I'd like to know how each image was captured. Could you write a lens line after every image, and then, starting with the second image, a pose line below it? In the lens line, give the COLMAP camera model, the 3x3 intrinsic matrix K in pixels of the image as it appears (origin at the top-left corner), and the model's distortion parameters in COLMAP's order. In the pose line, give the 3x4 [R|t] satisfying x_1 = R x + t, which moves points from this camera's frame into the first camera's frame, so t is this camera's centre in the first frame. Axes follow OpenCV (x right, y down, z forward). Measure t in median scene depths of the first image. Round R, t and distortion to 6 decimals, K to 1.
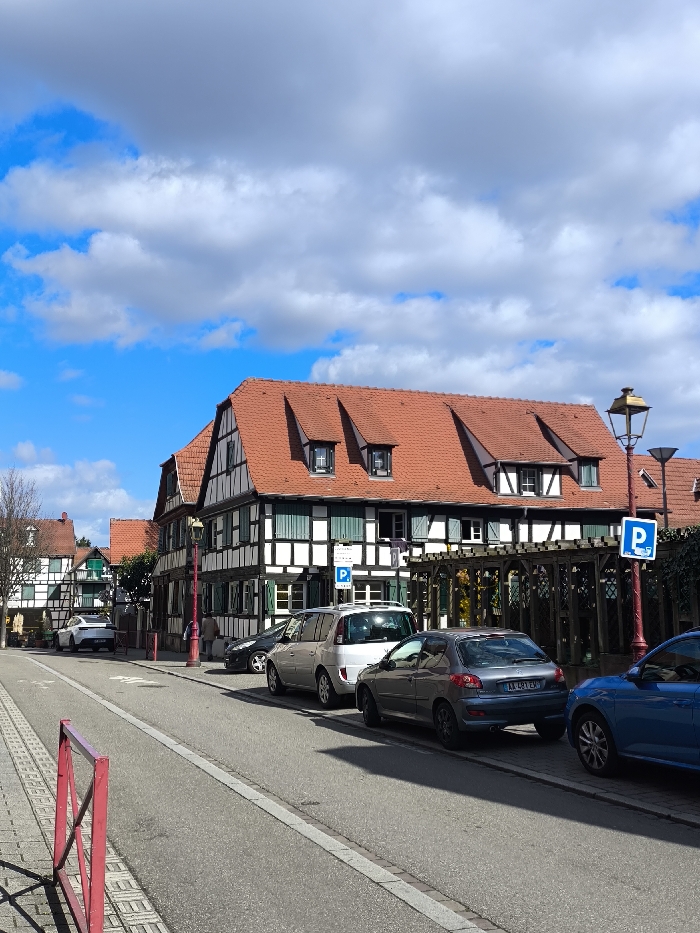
lens RADIAL K [[839.1, 0, 350.0], [0, 839.1, 466.5], [0, 0, 1]] dist [0.290498, -0.001365]
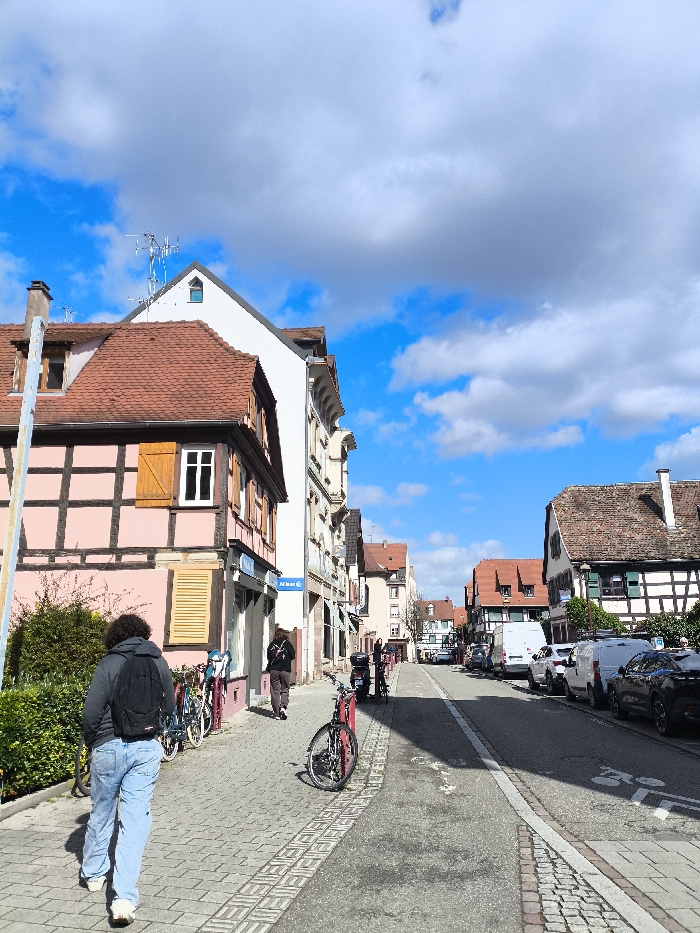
lens RADIAL K [[685.6, 0, 350.0], [0, 685.6, 466.5], [0, 0, 1]] dist [0.001603, 0.000035]
pose [[0.882913, -0.121878, -0.453443, 0.417491], [0.073469, 0.989689, -0.122957, -0.126530], [0.463753, 0.075247, 0.882763, -0.919167]]
